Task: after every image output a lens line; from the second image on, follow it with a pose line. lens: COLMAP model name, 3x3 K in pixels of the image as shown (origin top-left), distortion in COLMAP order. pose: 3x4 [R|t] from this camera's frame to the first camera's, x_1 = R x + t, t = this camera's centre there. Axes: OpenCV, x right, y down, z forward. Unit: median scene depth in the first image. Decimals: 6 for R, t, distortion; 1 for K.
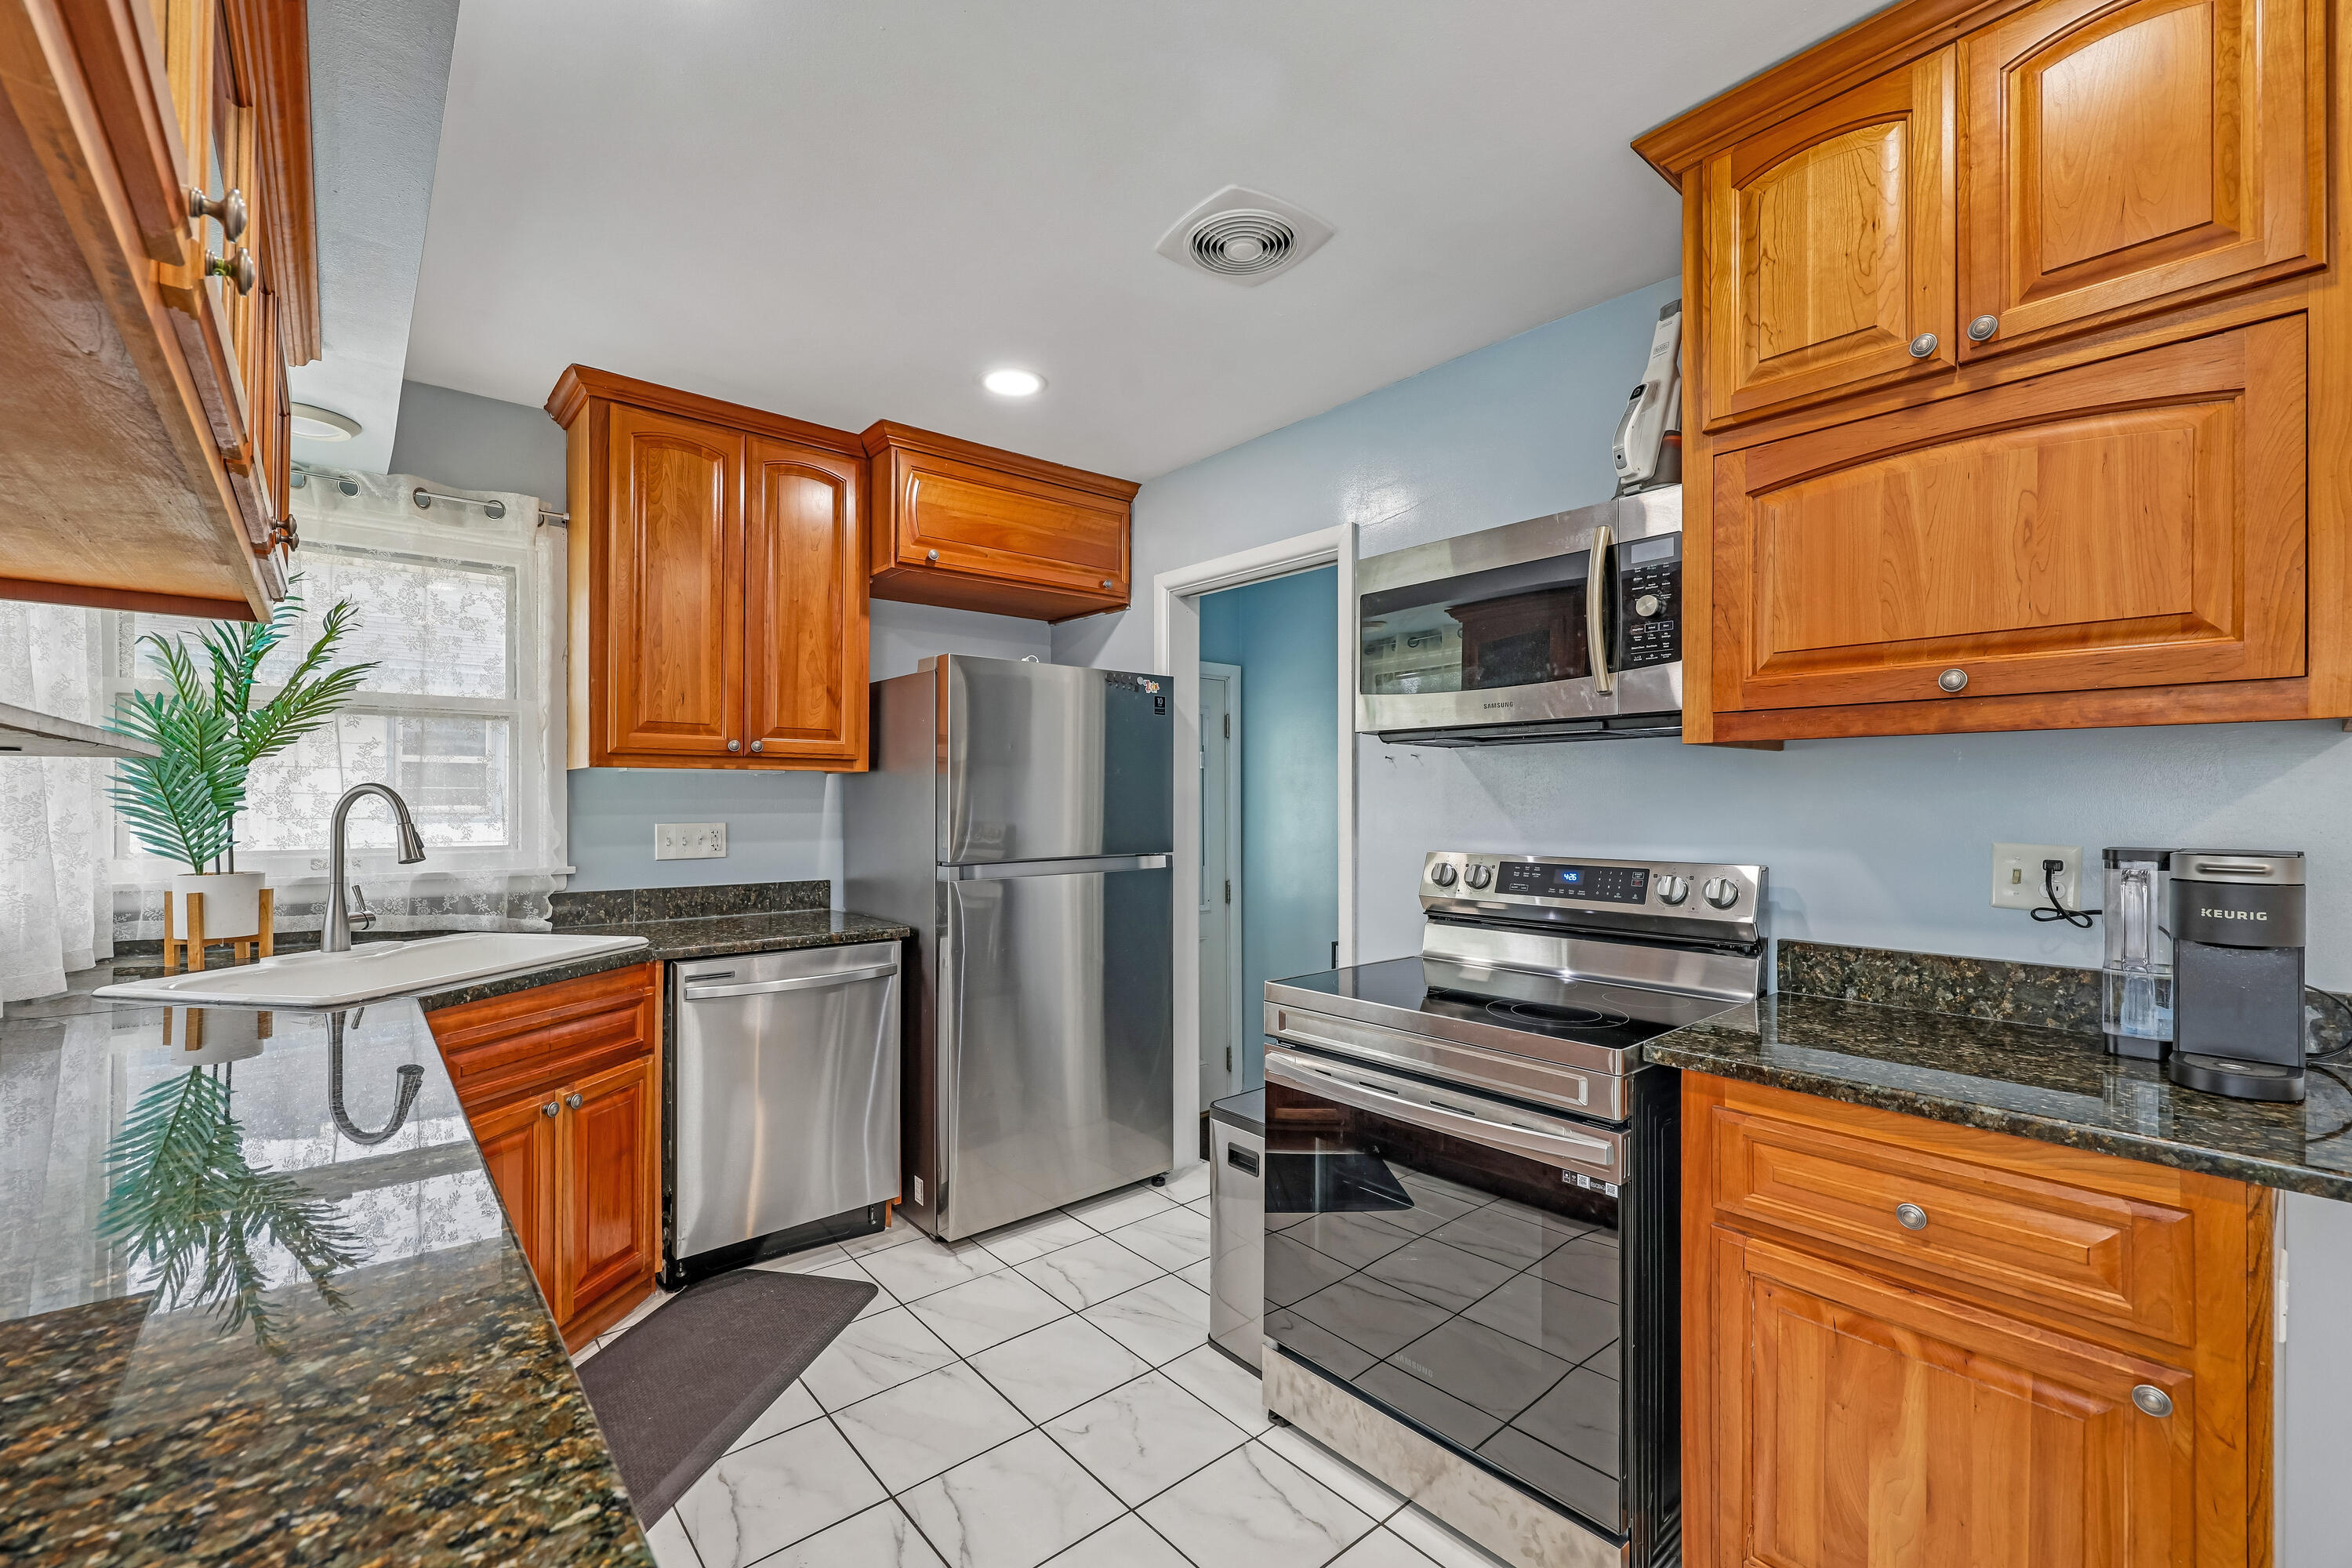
lens RADIAL K [[977.4, 0, 1171.1], [0, 977.4, 798.4], [0, 0, 1]] dist [-0.000035, -0.000252]
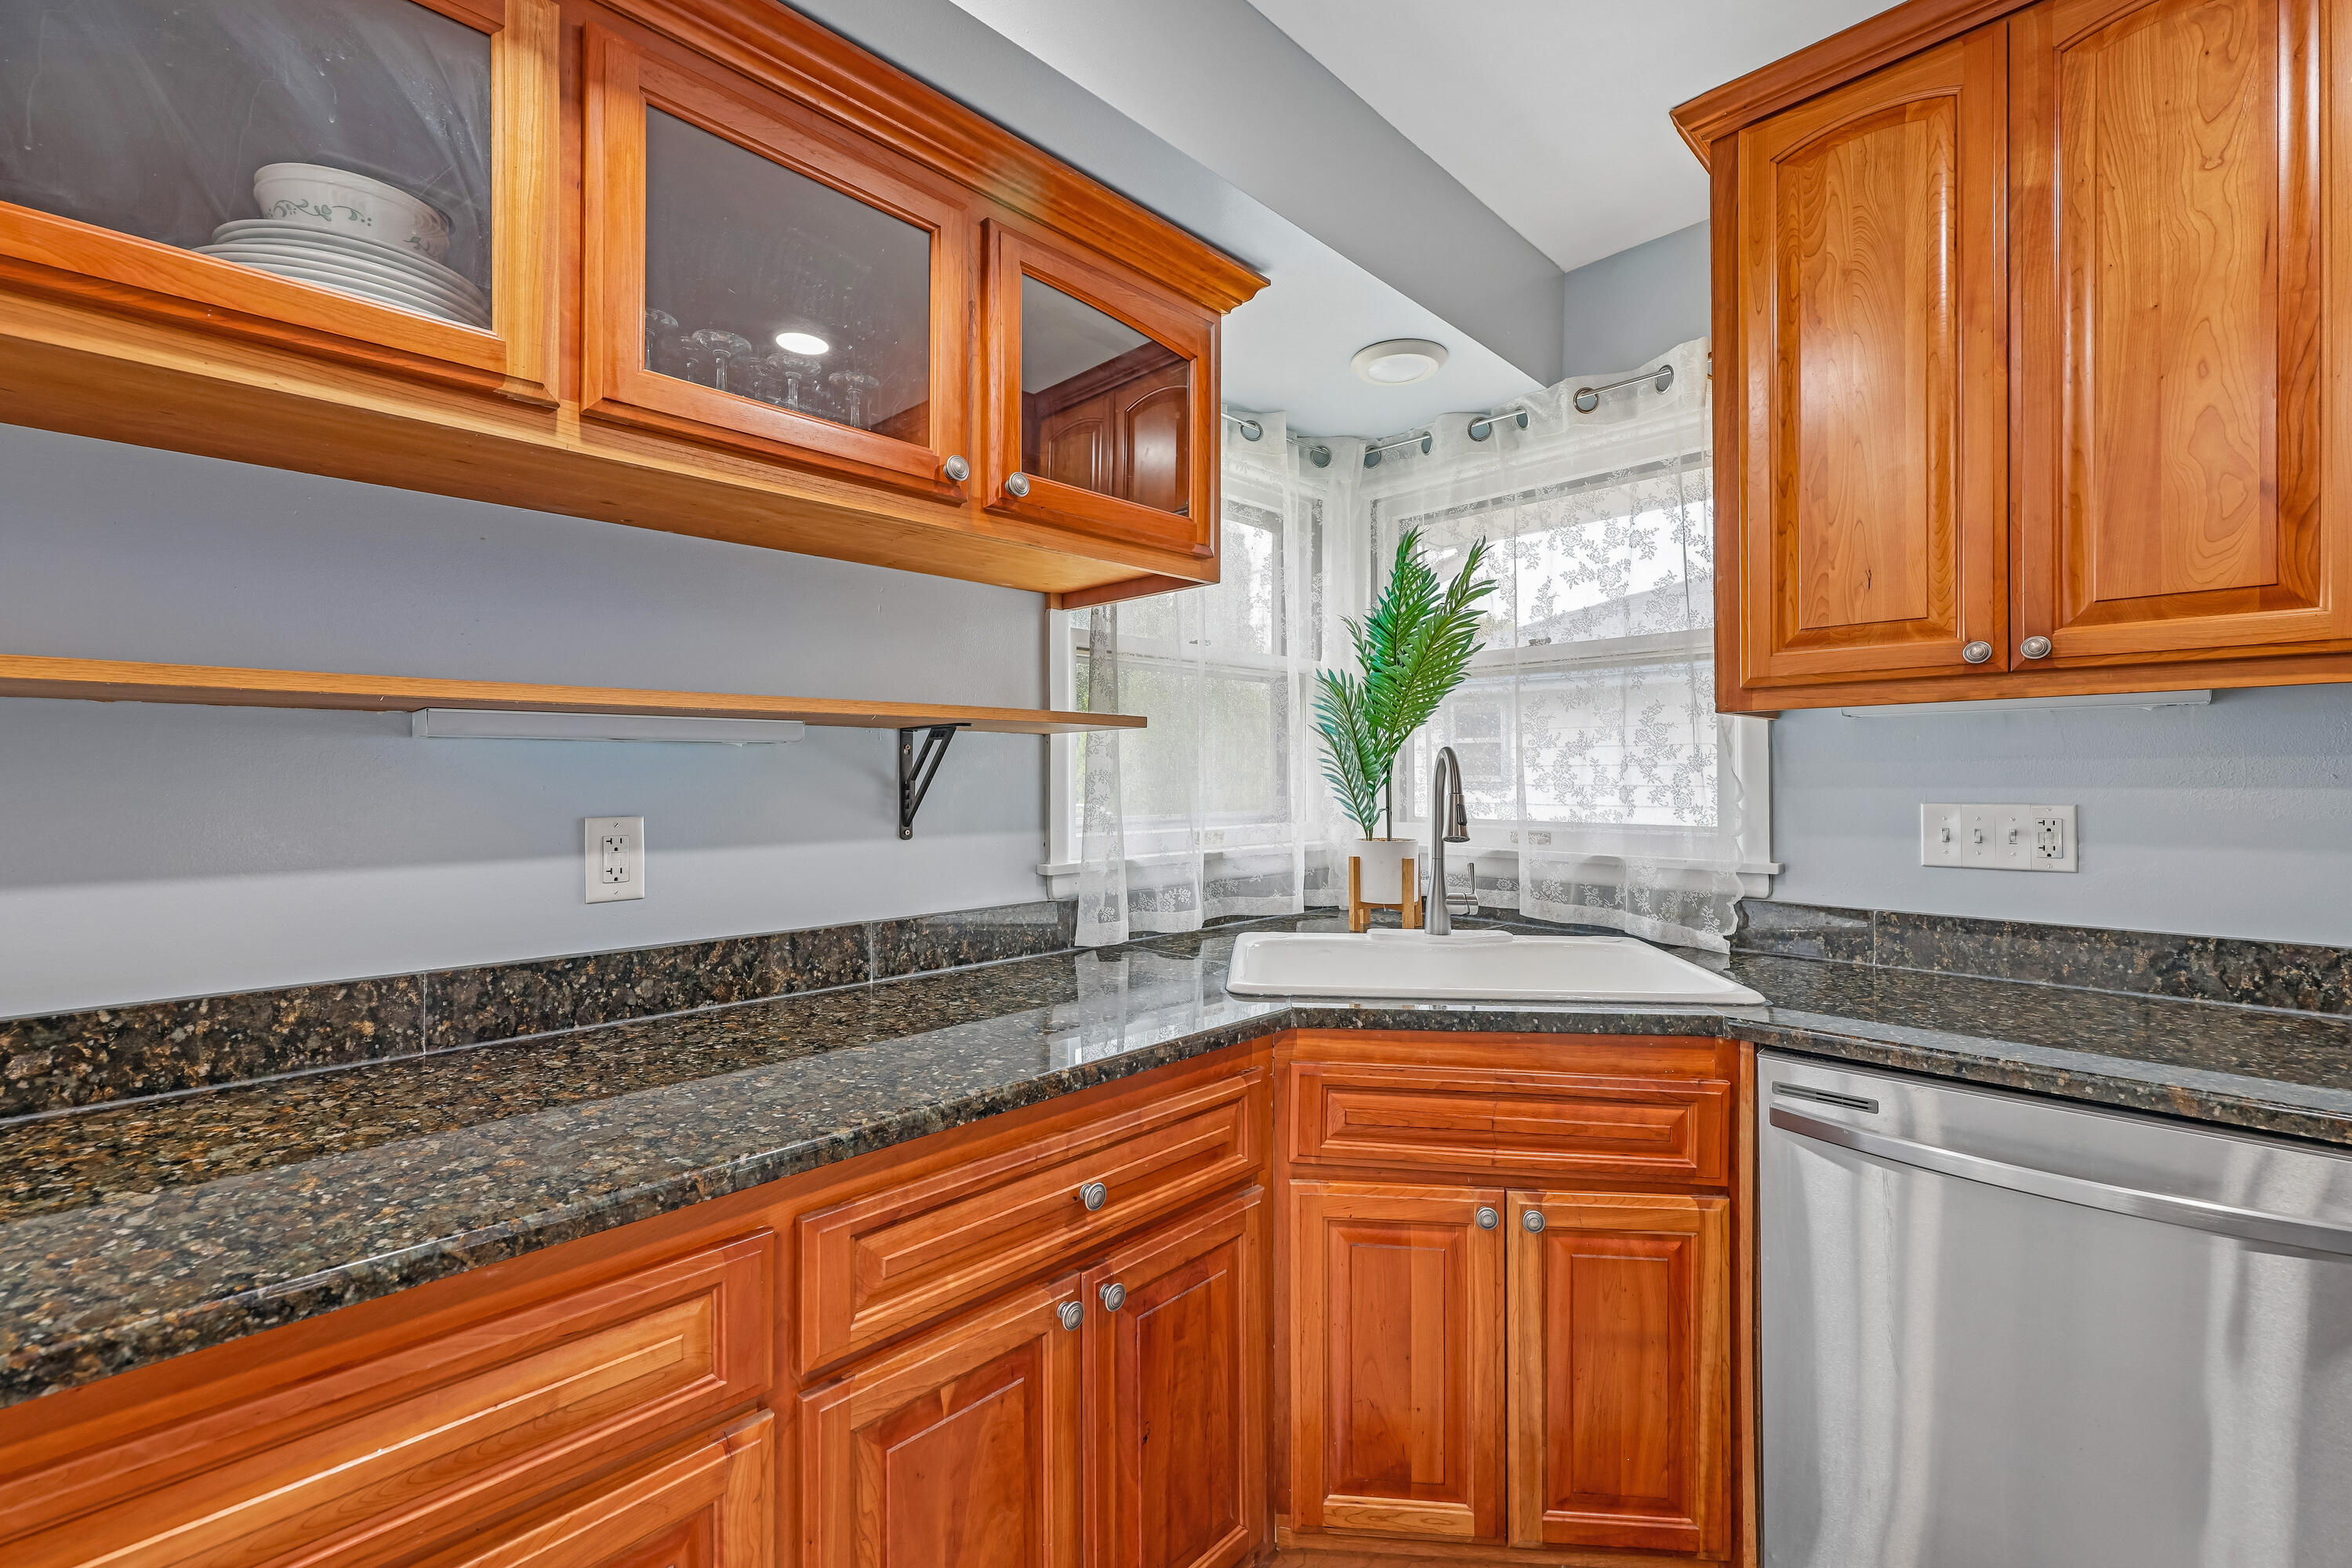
lens RADIAL K [[970.5, 0, 1174.0], [0, 970.5, 772.7], [0, 0, 1]] dist [-0.000793, 0.000361]
pose [[0.086678, -0.005045, -0.996224, 0.023354], [0.005843, 0.999973, -0.004555, 0.012137], [0.996219, -0.005426, 0.086705, 0.806404]]
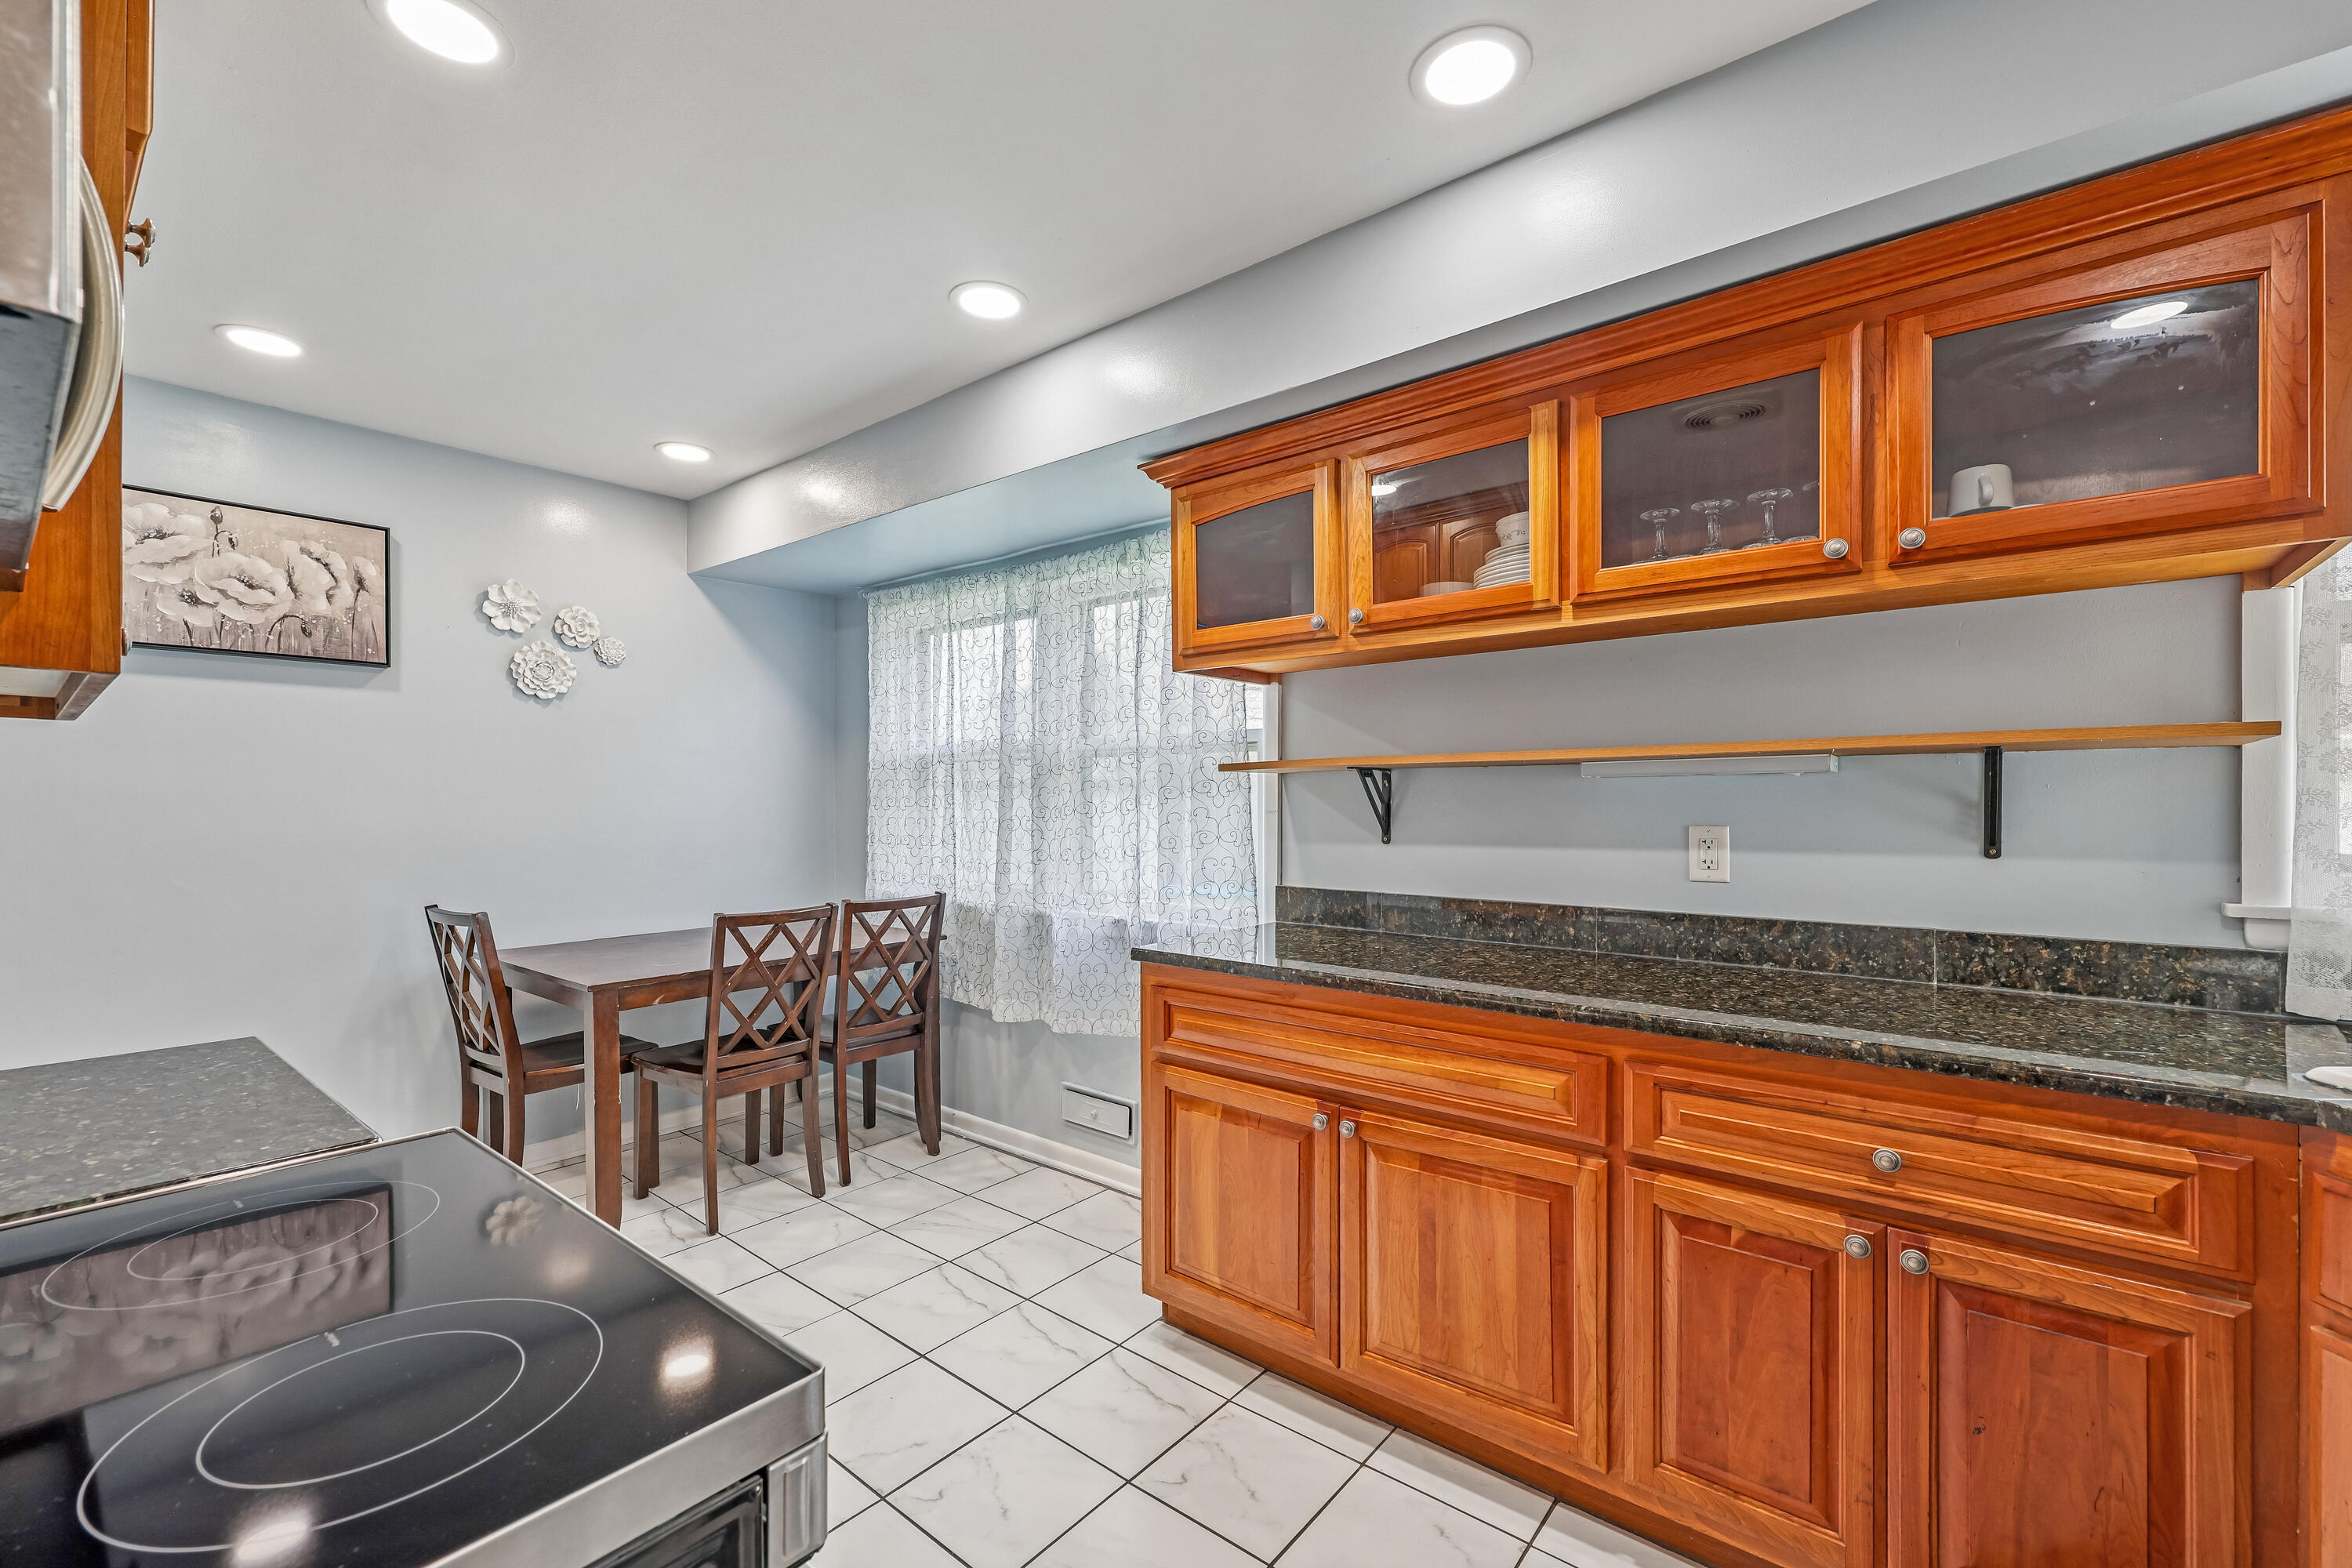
lens RADIAL K [[984.4, 0, 1173.8], [0, 984.4, 806.0], [0, 0, 1]] dist [-0.000235, -0.000068]
pose [[-0.984467, 0.002638, -0.175550, 0.046783], [0.002905, 0.999995, -0.001265, 0.017053], [0.175546, -0.001755, -0.984470, 1.437719]]
